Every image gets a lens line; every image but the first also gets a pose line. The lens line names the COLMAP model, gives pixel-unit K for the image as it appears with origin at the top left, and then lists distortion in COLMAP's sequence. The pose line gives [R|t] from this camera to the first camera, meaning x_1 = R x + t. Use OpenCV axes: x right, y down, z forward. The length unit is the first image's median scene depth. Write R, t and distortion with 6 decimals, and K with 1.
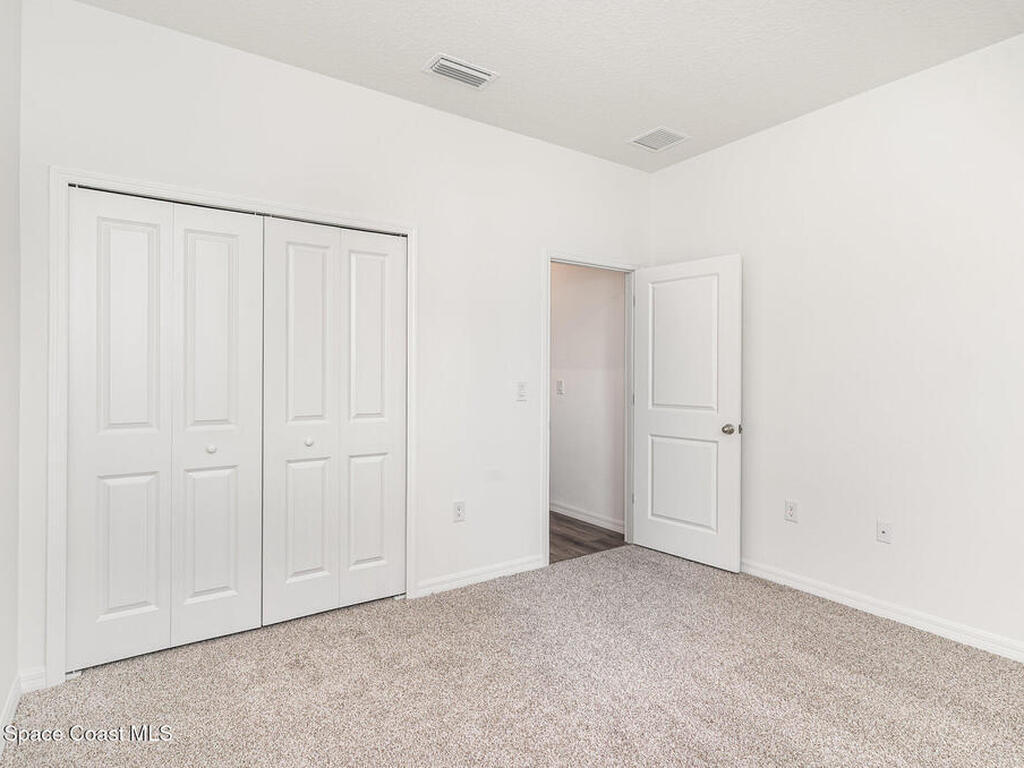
lens RADIAL K [[571.5, 0, 512.3], [0, 571.5, 377.7], [0, 0, 1]] dist [-0.001407, -0.001133]
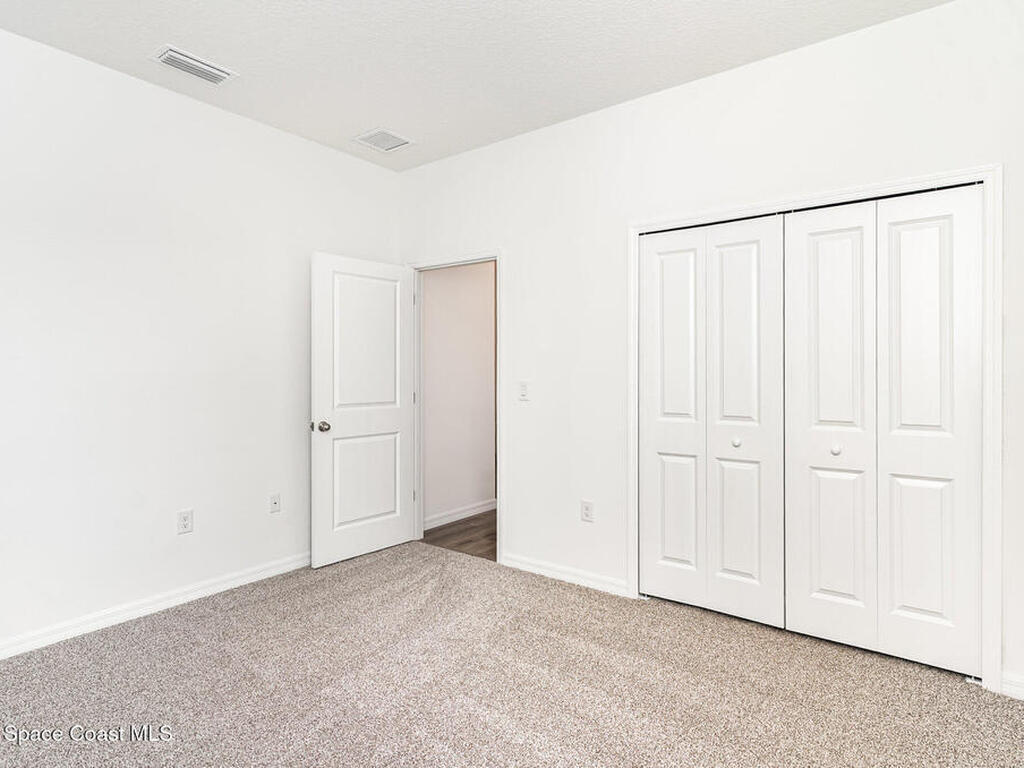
lens RADIAL K [[568.2, 0, 512.0], [0, 568.2, 384.0], [0, 0, 1]] dist [0.000765, 0.000202]
pose [[0.309732, 0.016815, -0.950675, 0.305366], [-0.007421, 0.999856, 0.015267, -0.001023], [0.950795, 0.002327, 0.309812, 0.215306]]
